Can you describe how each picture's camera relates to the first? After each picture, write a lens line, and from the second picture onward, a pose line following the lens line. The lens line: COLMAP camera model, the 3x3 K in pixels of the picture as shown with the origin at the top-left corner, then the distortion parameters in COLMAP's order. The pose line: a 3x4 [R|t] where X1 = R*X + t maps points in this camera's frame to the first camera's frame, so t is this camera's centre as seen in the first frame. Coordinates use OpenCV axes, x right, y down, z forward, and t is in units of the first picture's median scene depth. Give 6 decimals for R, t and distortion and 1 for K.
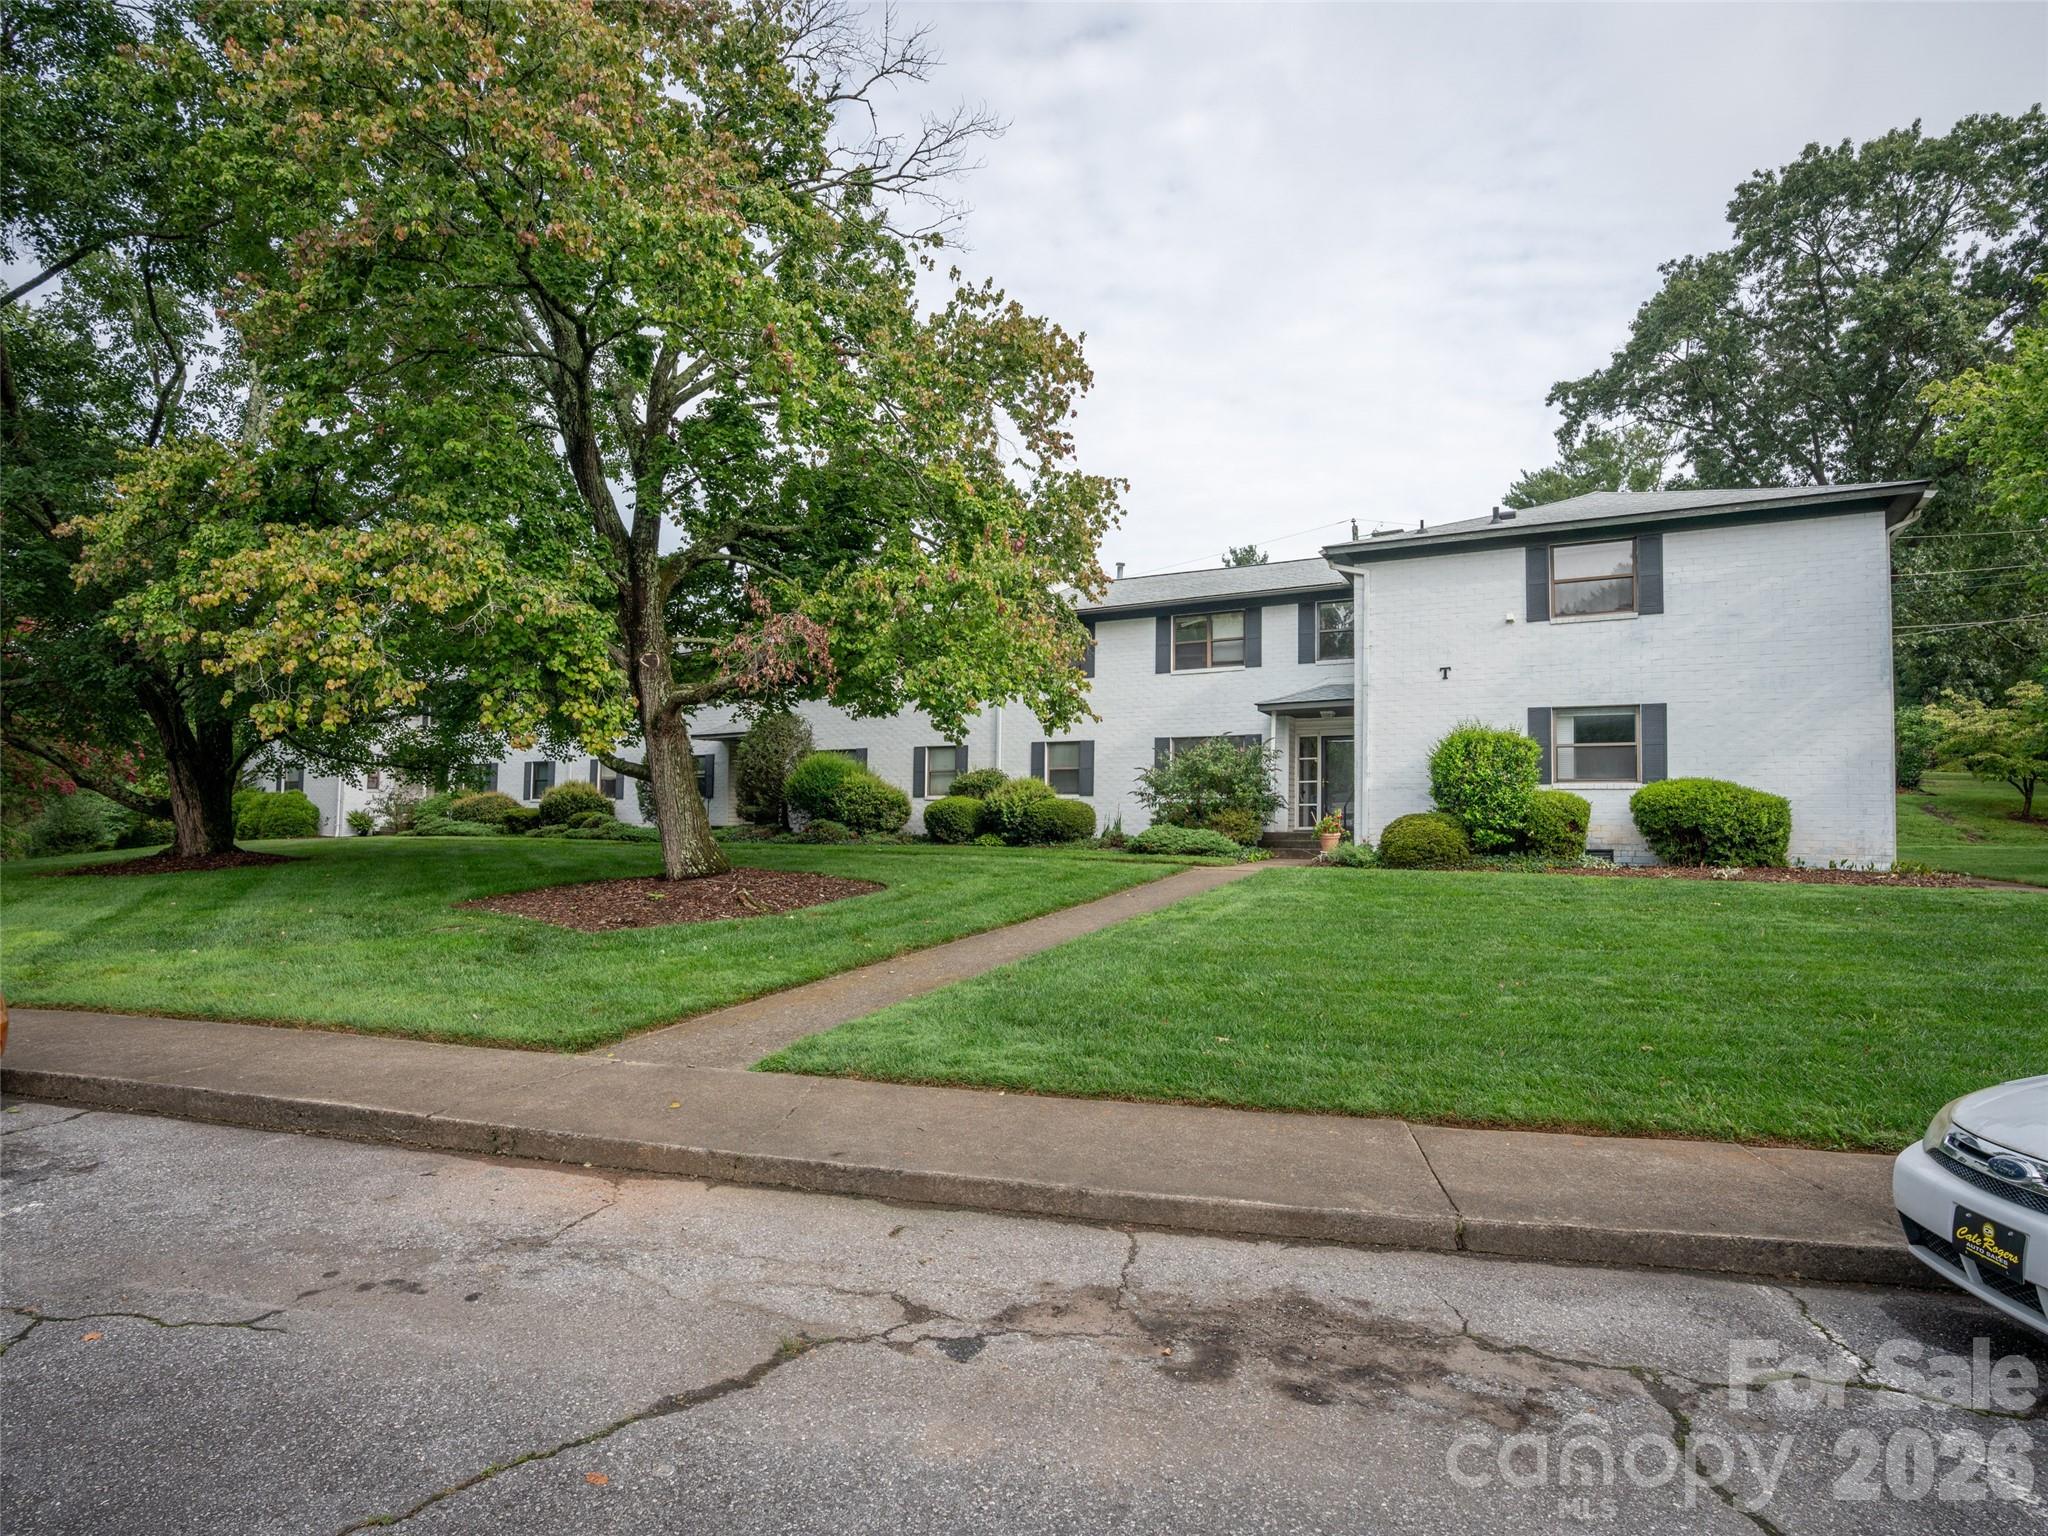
lens RADIAL K [[1090.5, 0, 1025.4], [0, 1090.5, 800.6], [0, 0, 1]] dist [-0.071375, 0.028037]
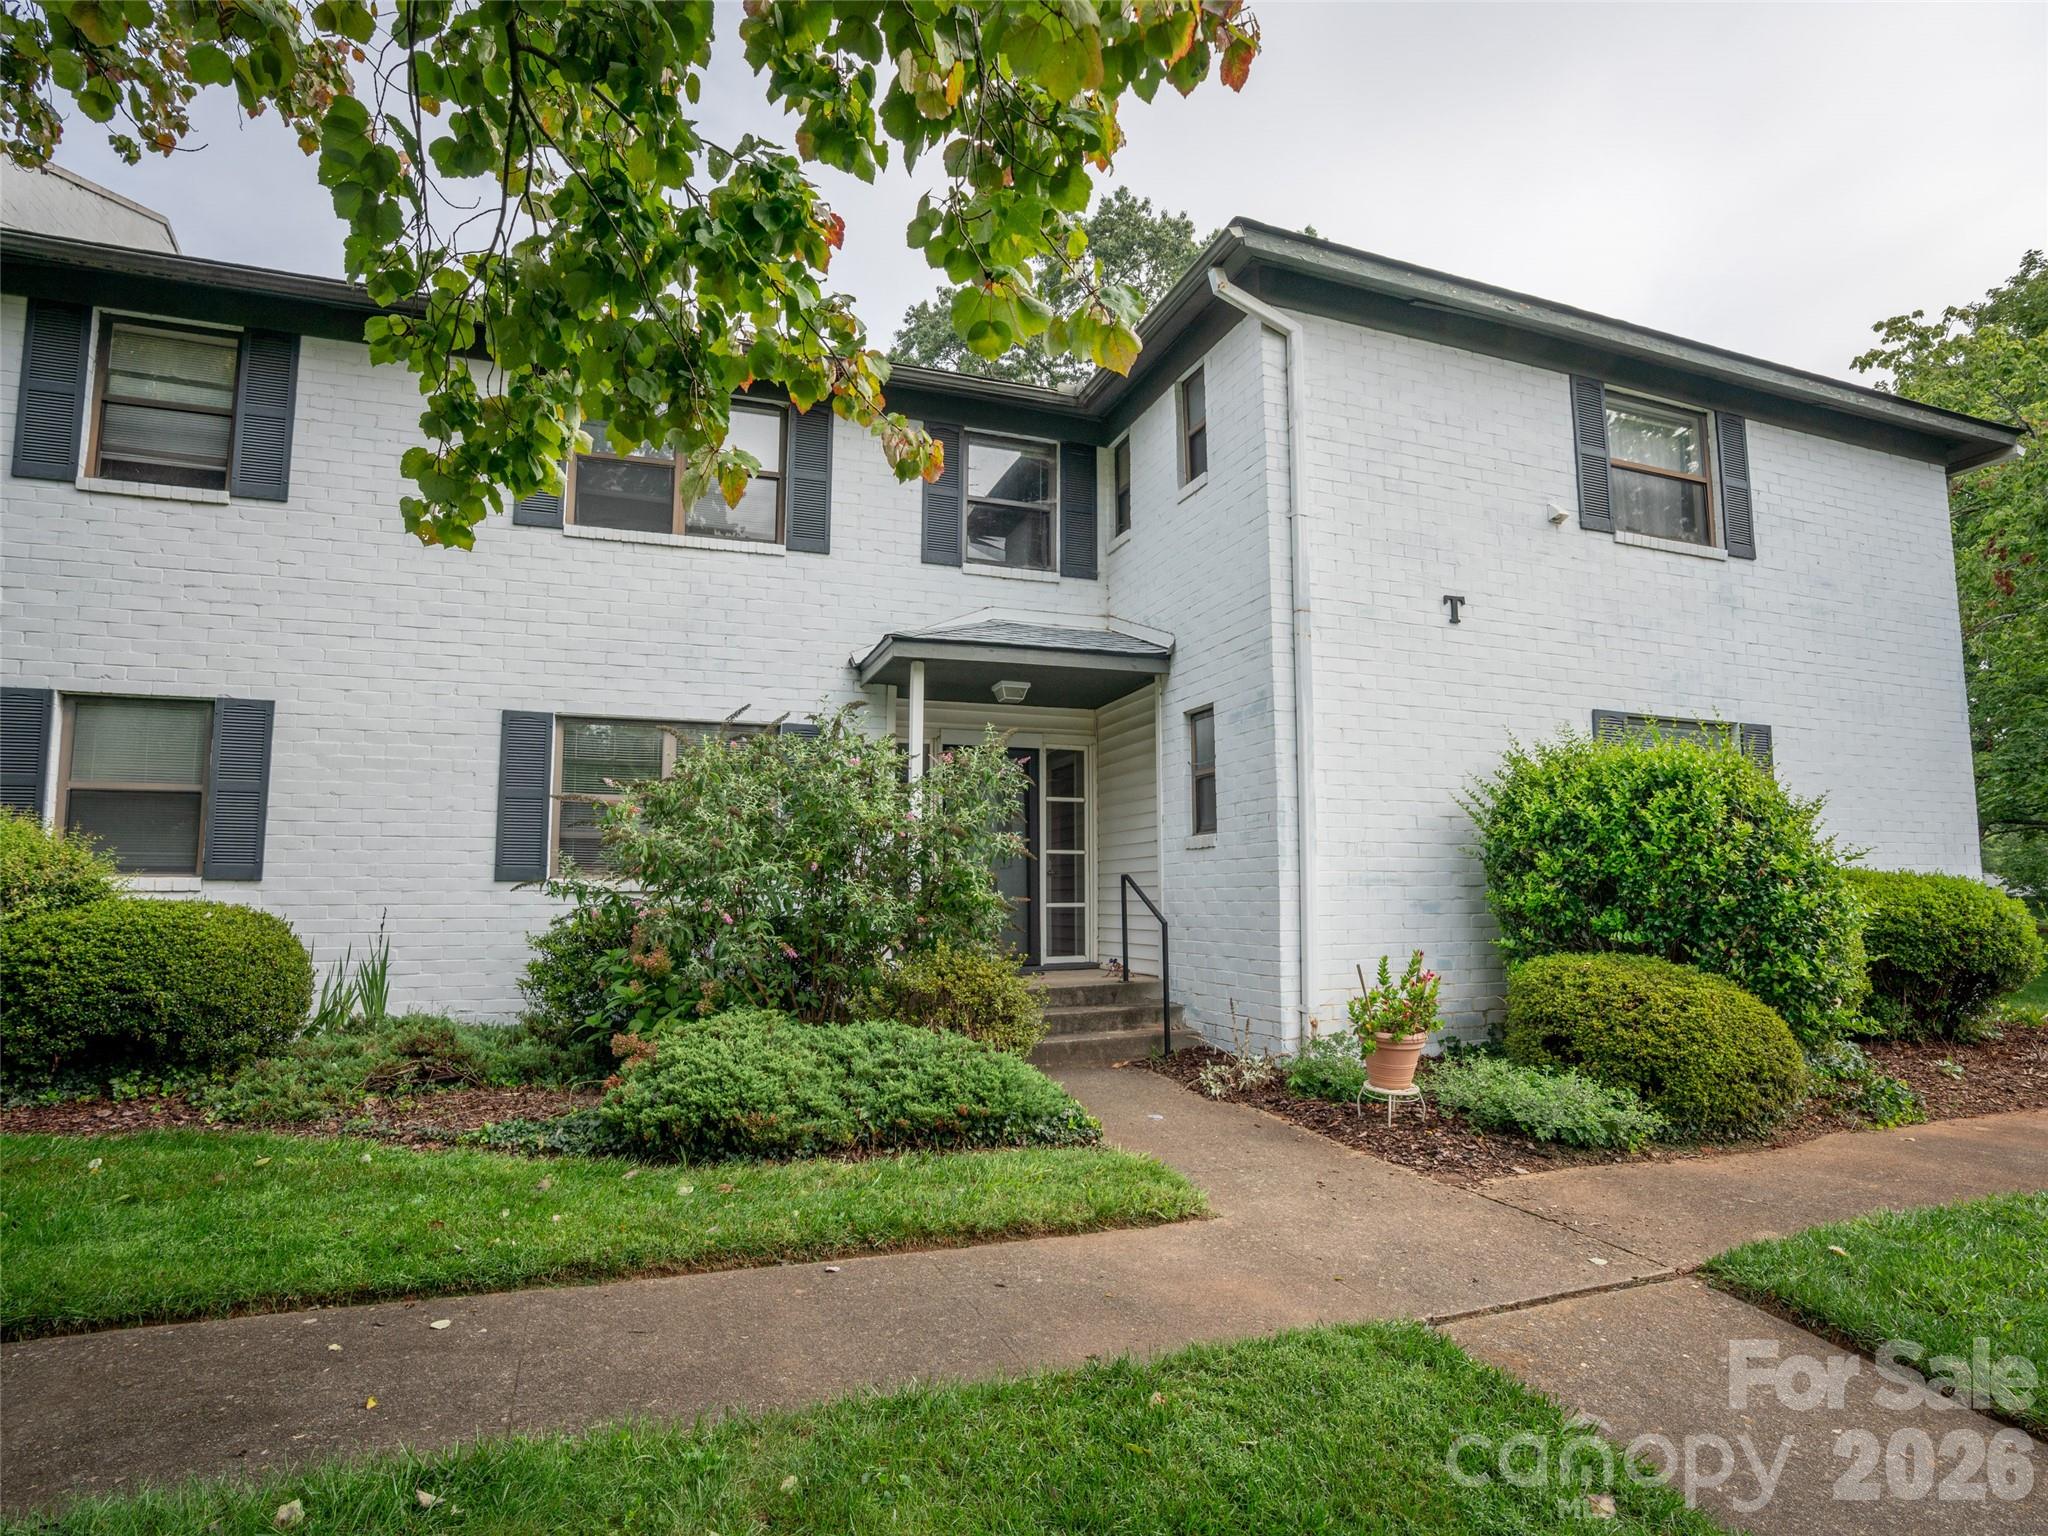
lens RADIAL K [[1082.0, 0, 1026.0], [0, 1082.0, 788.1], [0, 0, 1]] dist [-0.074664, 0.031652]
pose [[0.640652, 0.060762, 0.765423, -0.028310], [-0.013309, 0.997593, -0.068053, -0.014605], [-0.767716, 0.033411, 0.639919, 0.708839]]
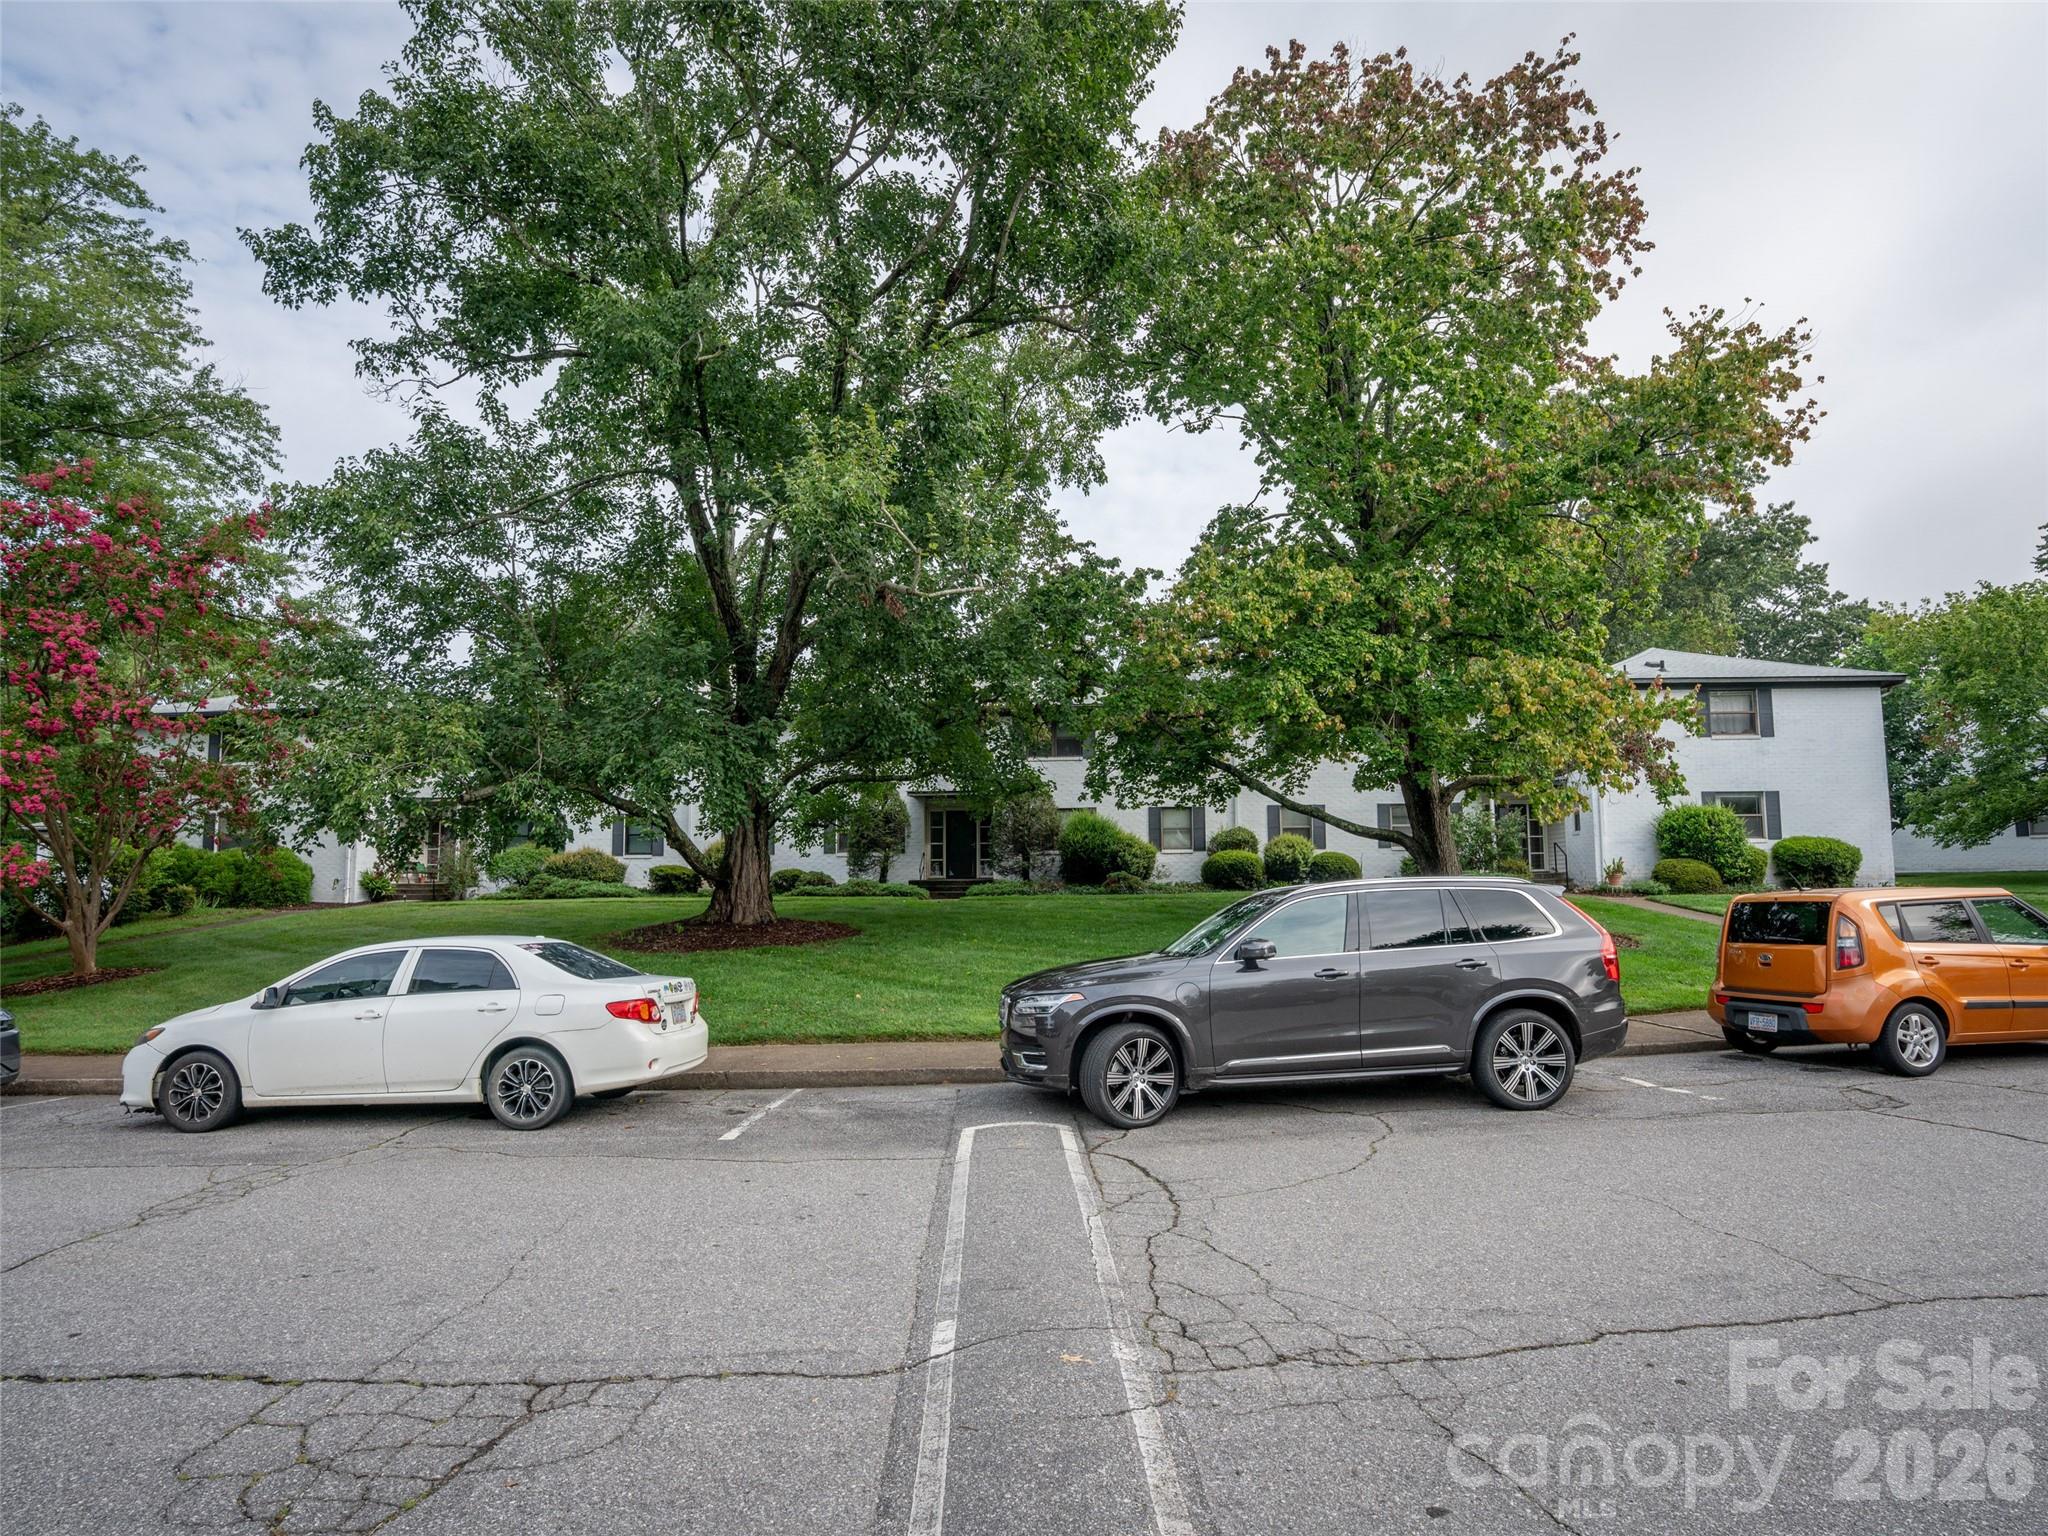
lens RADIAL K [[1090.5, 0, 1025.4], [0, 1090.5, 800.6], [0, 0, 1]] dist [-0.071375, 0.028037]
pose [[0.893209, 0.015766, 0.449366, -0.882308], [0.004478, 0.999024, -0.043952, -0.007150], [-0.449620, 0.041270, 0.892266, 0.044311]]
